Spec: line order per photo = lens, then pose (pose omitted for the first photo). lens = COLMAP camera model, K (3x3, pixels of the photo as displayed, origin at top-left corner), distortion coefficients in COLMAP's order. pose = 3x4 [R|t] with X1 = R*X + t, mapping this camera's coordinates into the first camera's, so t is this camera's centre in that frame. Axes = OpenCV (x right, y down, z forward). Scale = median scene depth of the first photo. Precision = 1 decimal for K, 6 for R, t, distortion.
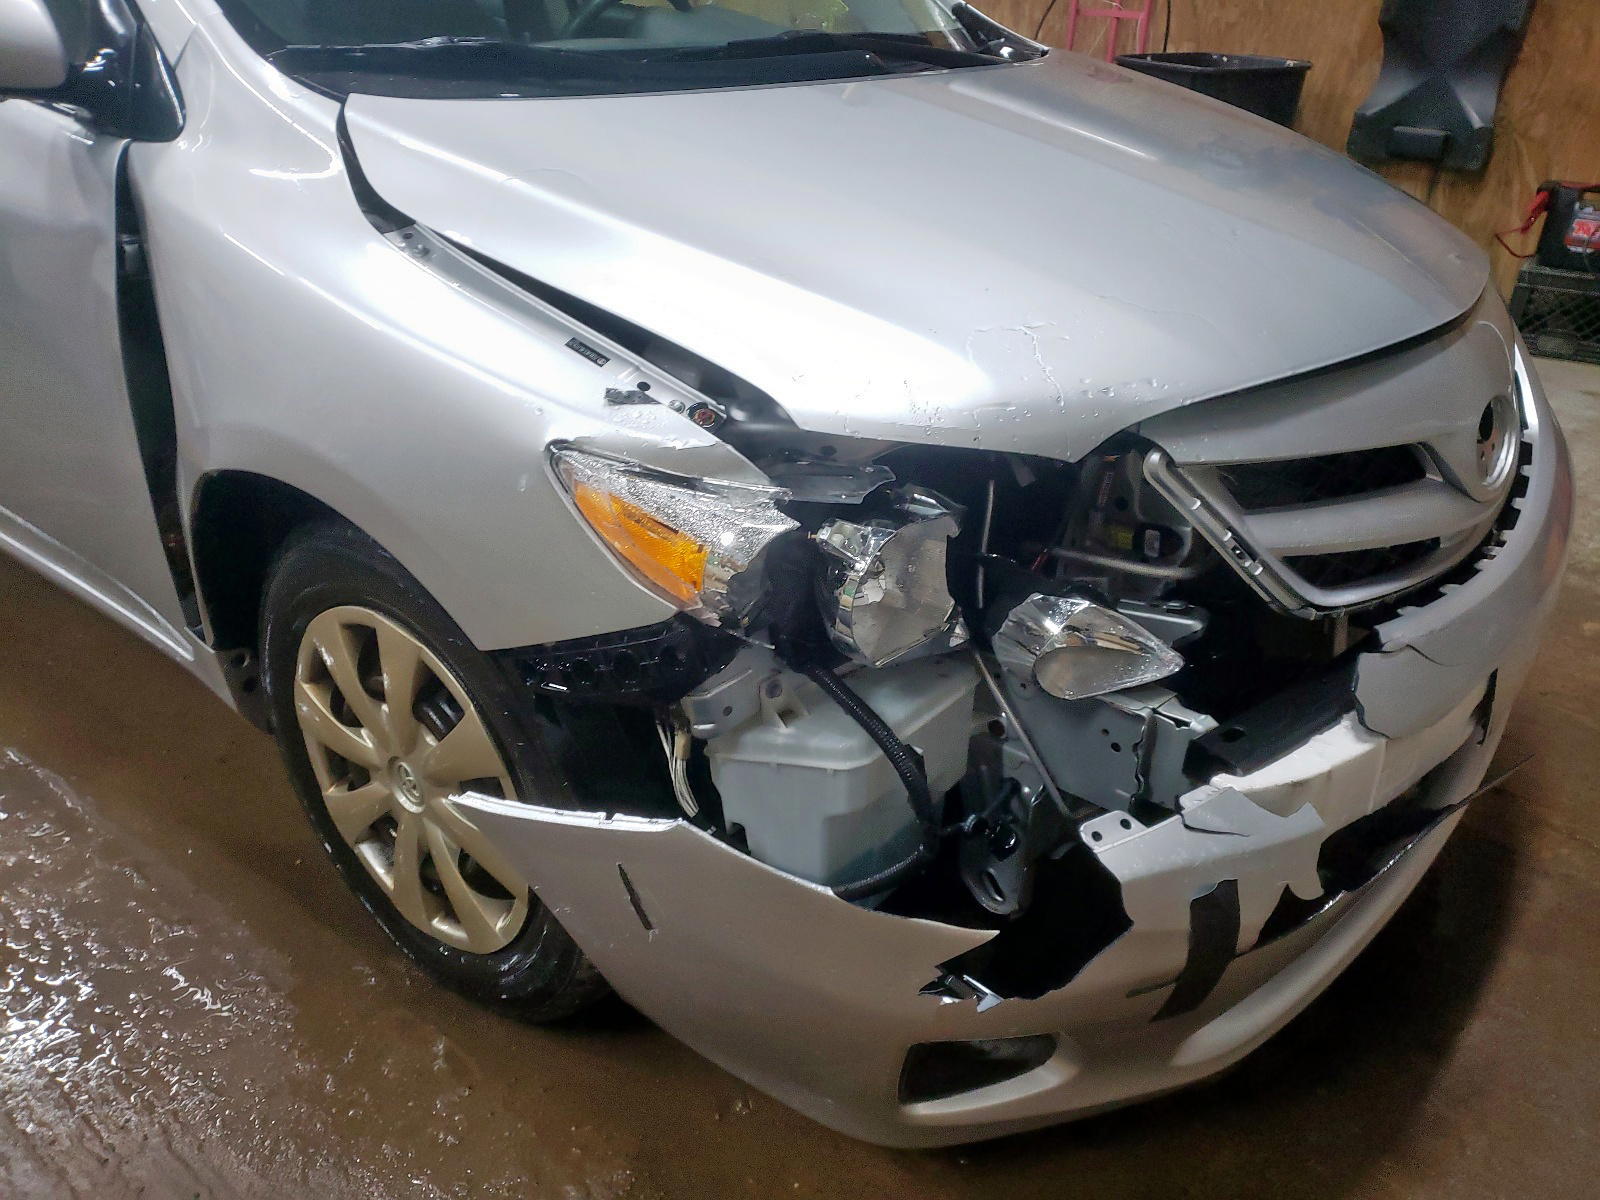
lens RADIAL K [[1185.4, 0, 801.1], [0, 1185.4, 609.4], [0, 0, 1]] dist [0.034258, -0.010949]
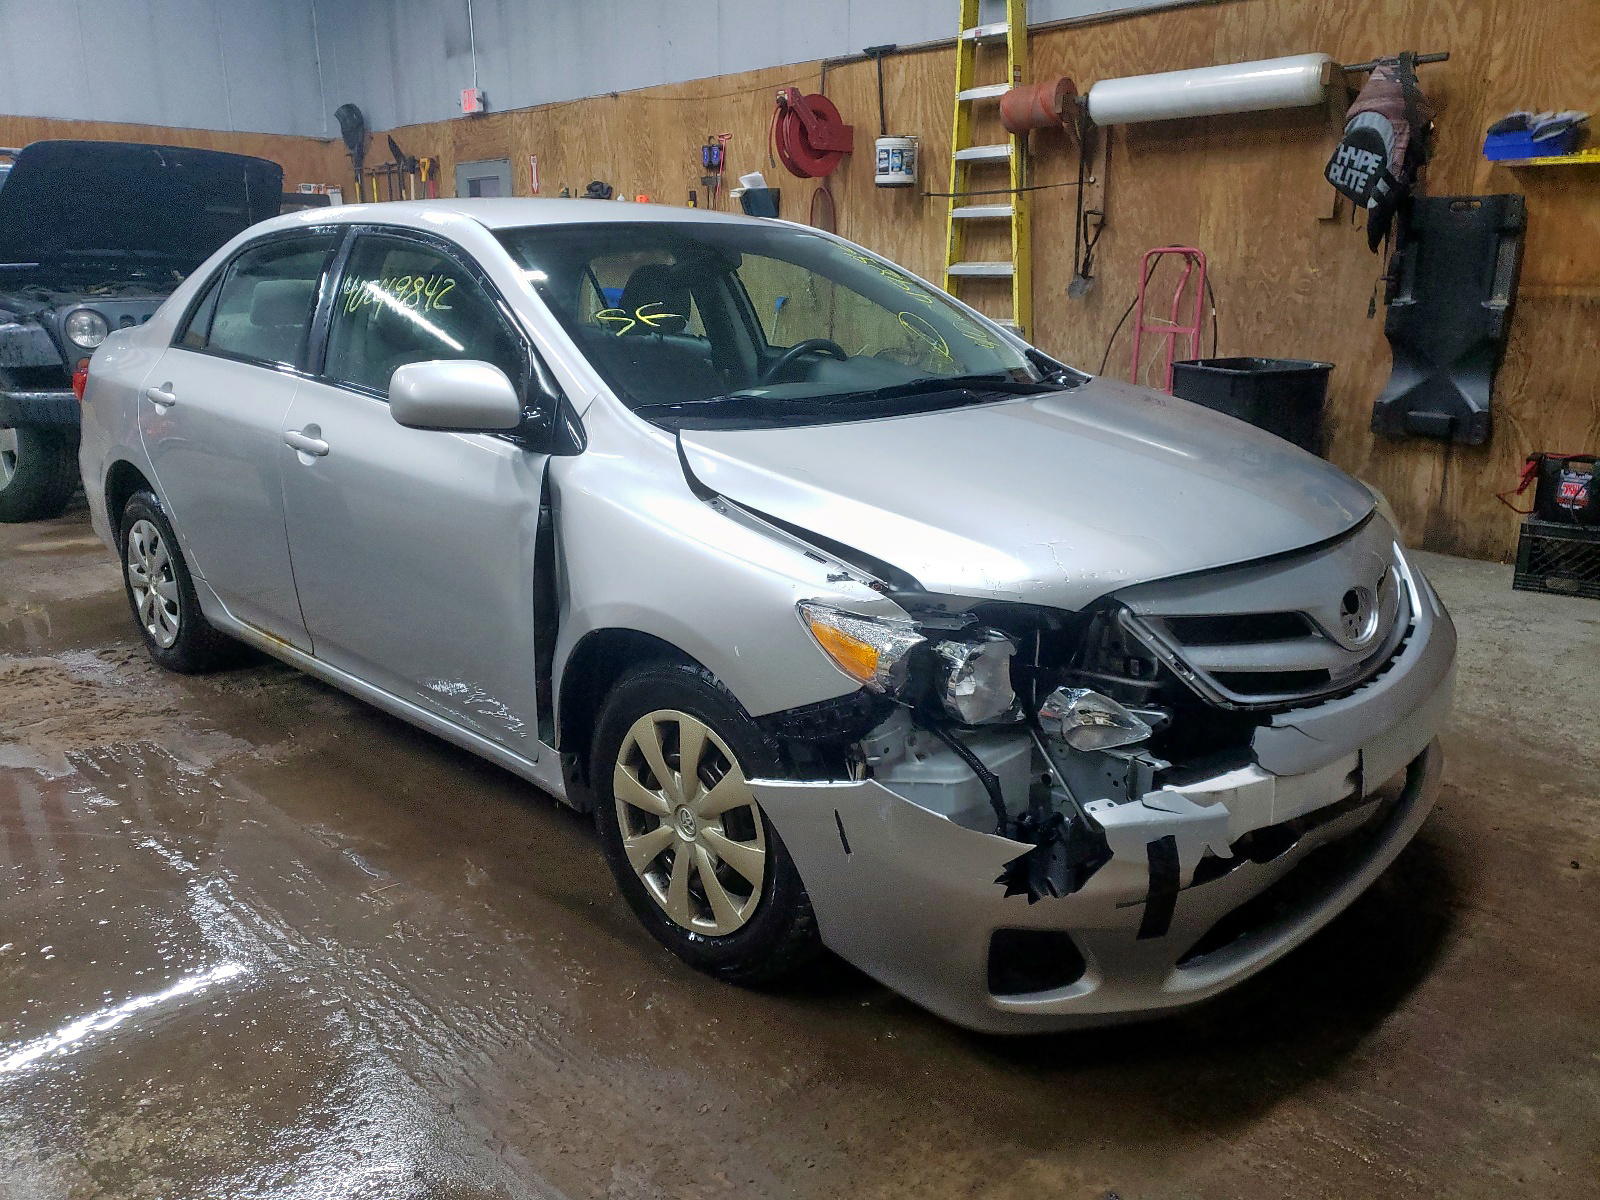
lens RADIAL K [[1185.4, 0, 801.1], [0, 1185.4, 609.4], [0, 0, 1]] dist [0.034258, -0.010949]
pose [[0.995410, -0.005522, -0.095545, -0.017484], [-0.015254, 0.976416, -0.215359, 0.237363], [0.094481, 0.215827, 0.971850, -0.717889]]
